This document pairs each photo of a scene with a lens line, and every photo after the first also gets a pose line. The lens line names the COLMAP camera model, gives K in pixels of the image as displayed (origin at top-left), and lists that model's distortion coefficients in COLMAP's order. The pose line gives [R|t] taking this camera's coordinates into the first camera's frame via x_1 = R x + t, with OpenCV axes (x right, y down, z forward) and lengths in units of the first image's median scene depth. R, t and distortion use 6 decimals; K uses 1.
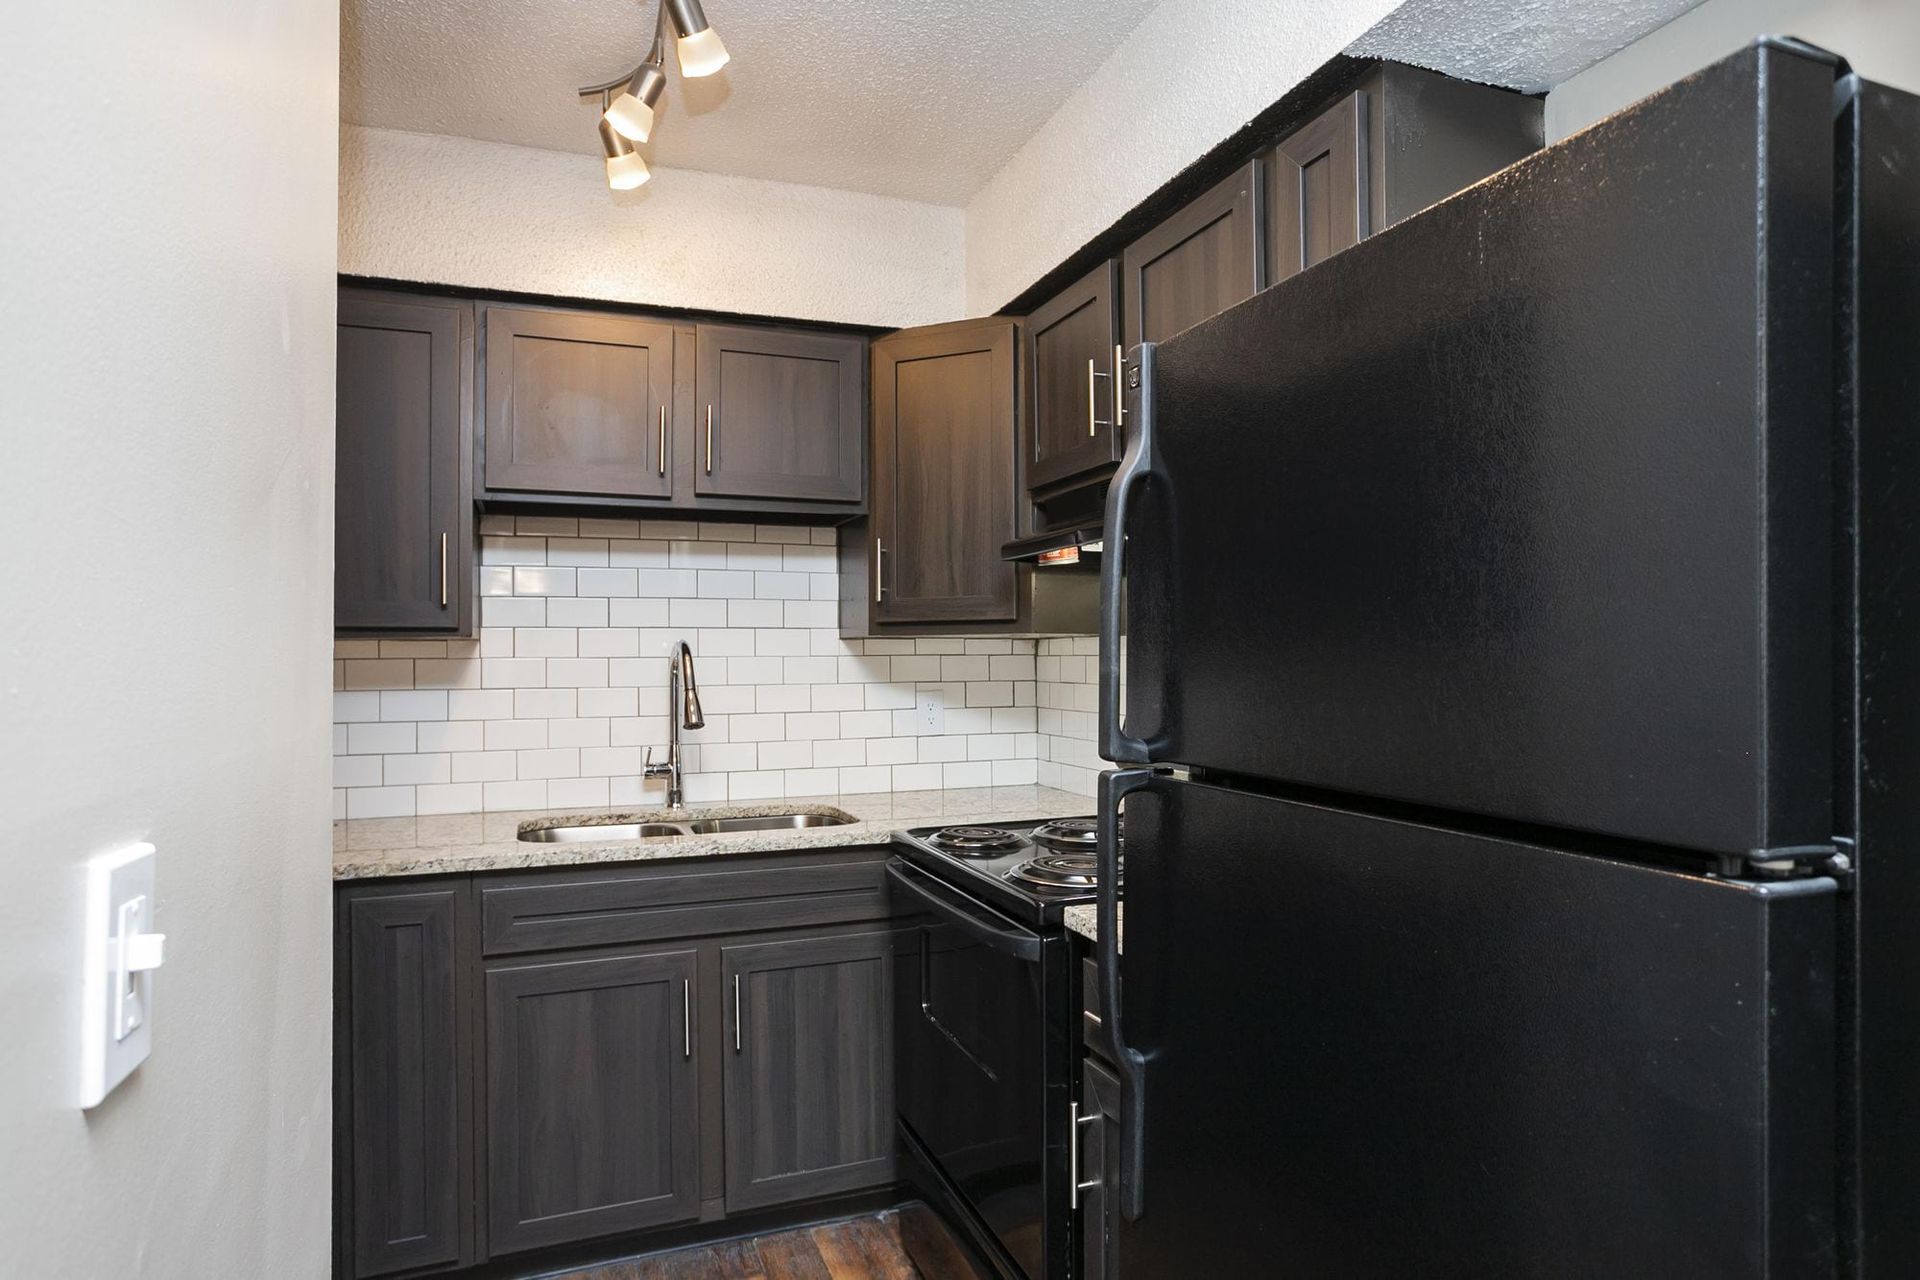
lens RADIAL K [[1094.7, 0, 957.0], [0, 1094.7, 638.9], [0, 0, 1]] dist [-0.036566, 0.001027]
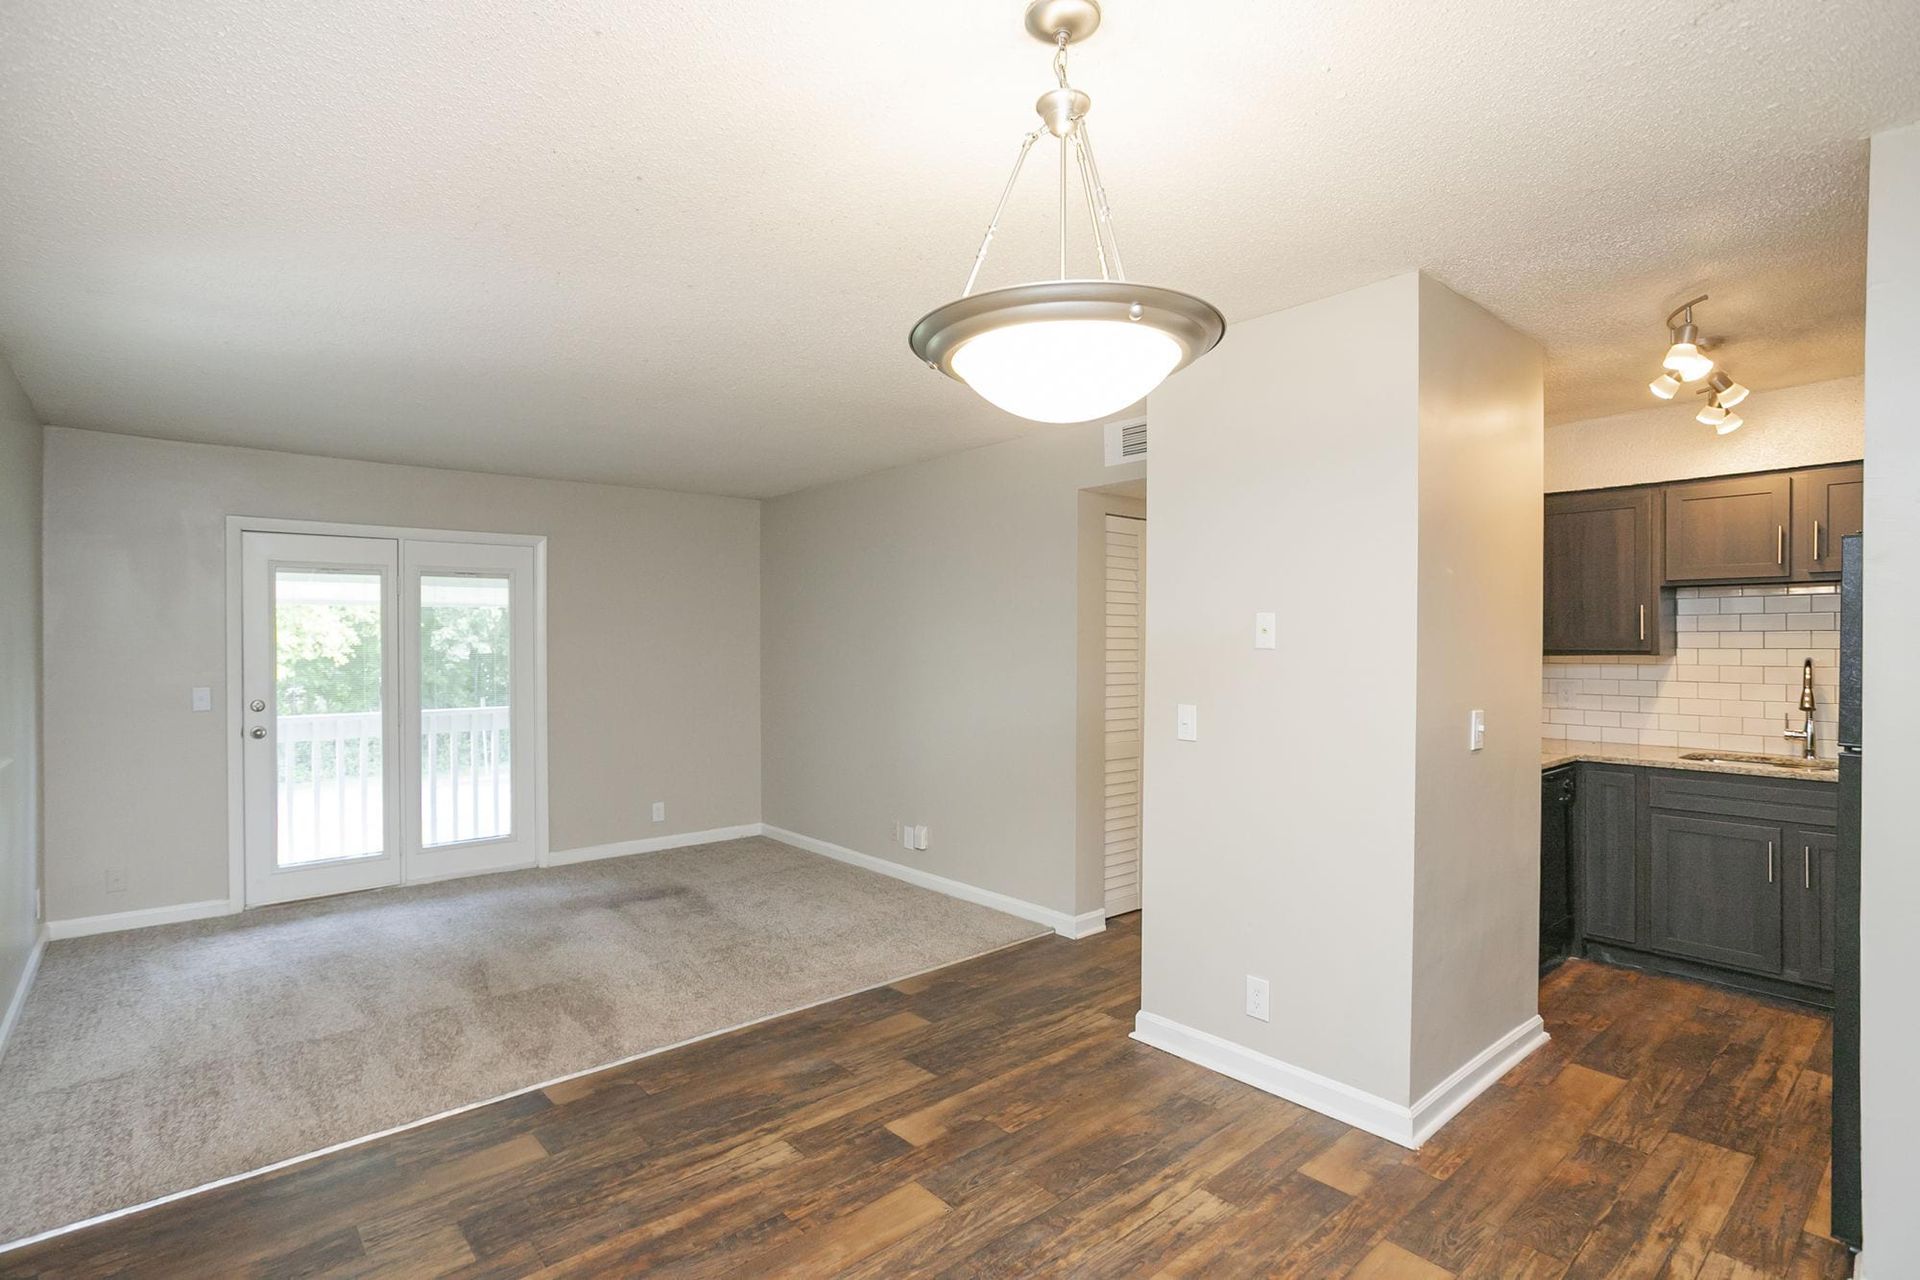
lens RADIAL K [[936.4, 0, 959.5], [0, 936.4, 641.9], [0, 0, 1]] dist [-0.000271, 0.000503]
pose [[0.361538, 0.010073, -0.932303, 0.650560], [0.009518, 0.999850, 0.014494, -0.059897], [0.932309, -0.014113, 0.361388, -0.766162]]
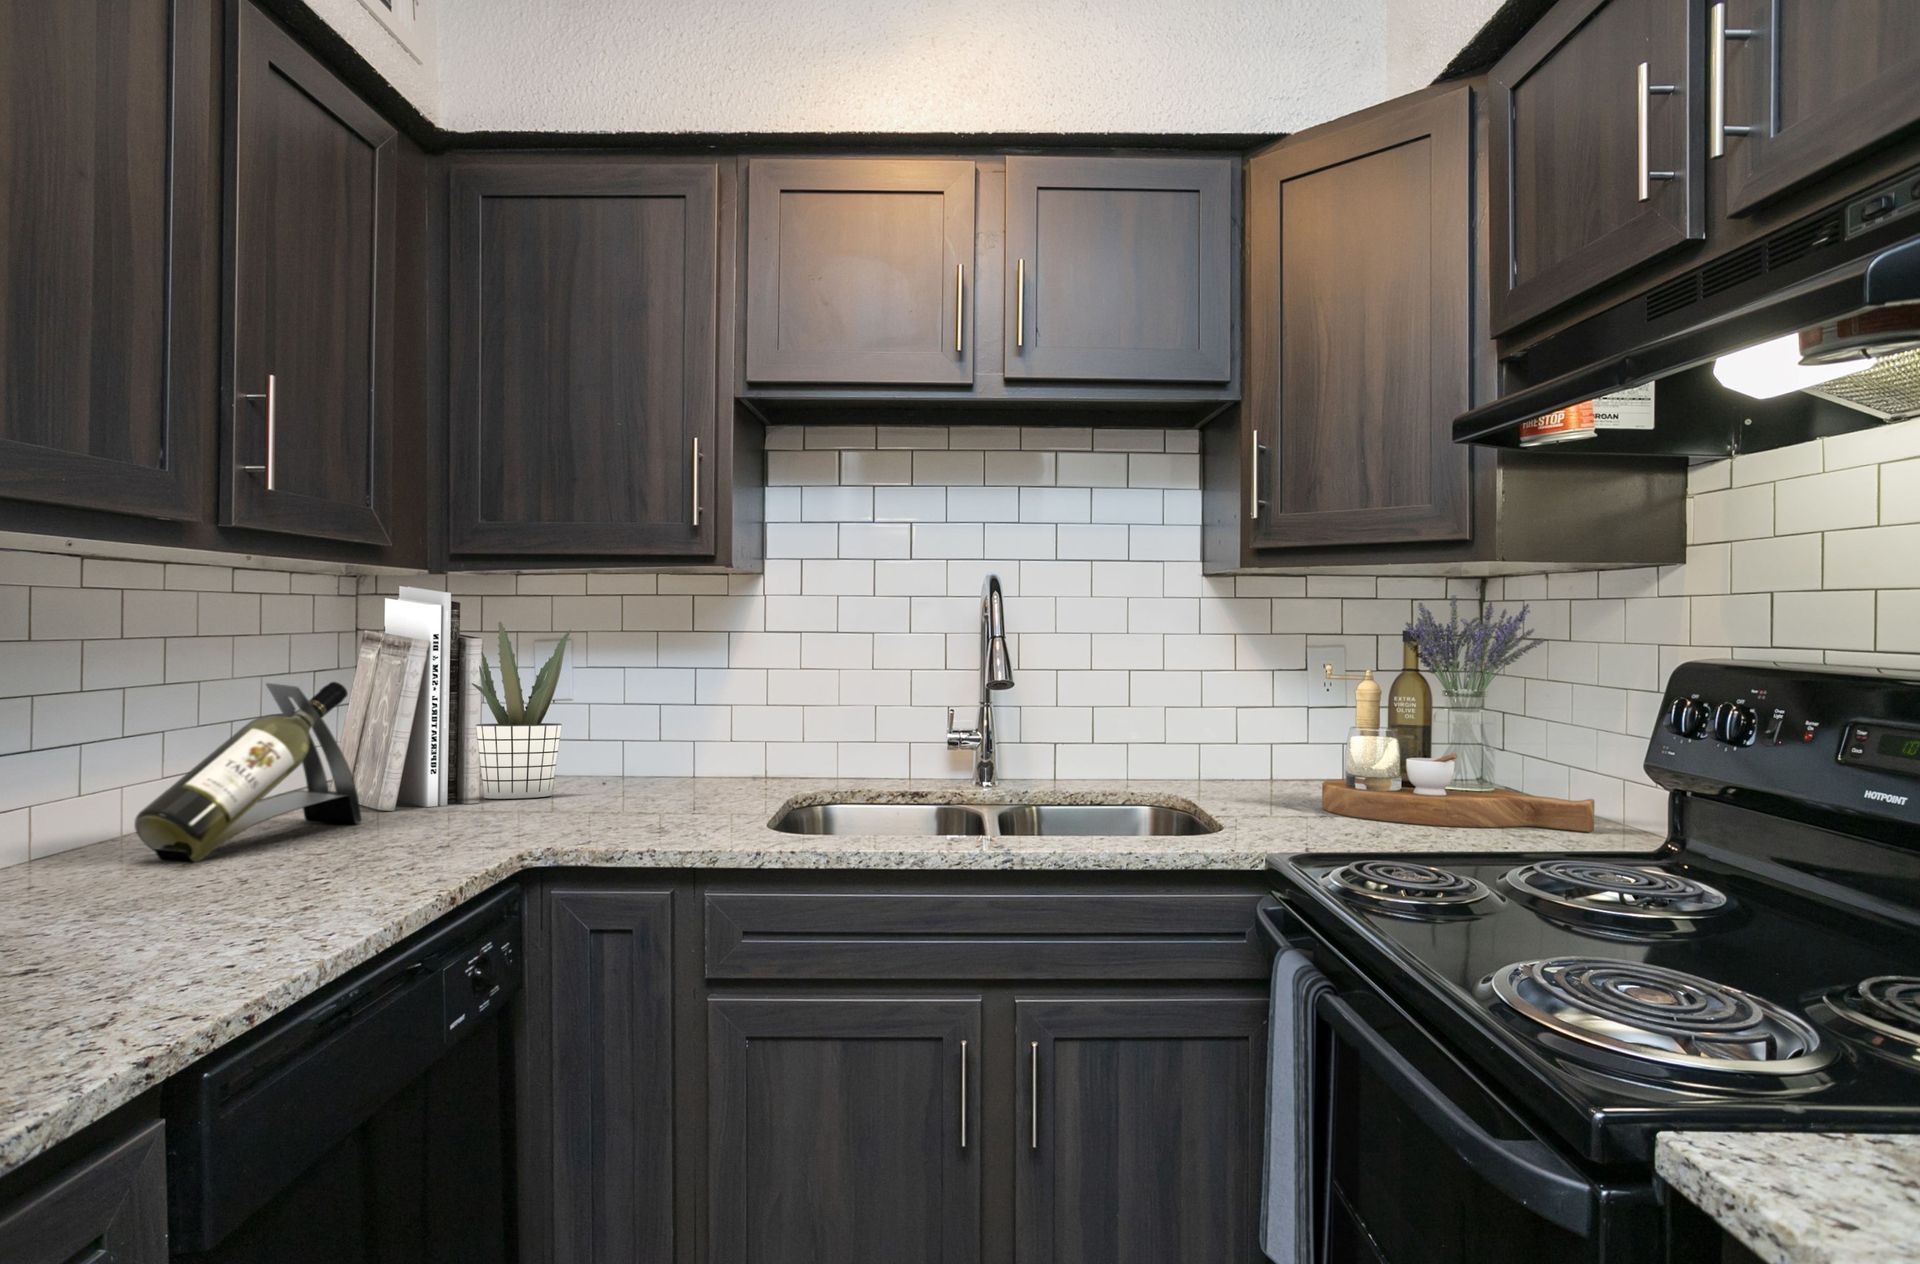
lens RADIAL K [[1028.0, 0, 948.1], [0, 1028.0, 606.4], [0, 0, 1]] dist [-0.036649, 0.004648]
pose [[0.932633, 0.010630, -0.360671, -0.017334], [-0.006392, 0.999896, 0.012939, 0.016192], [0.360771, -0.009762, 0.932603, 0.326541]]
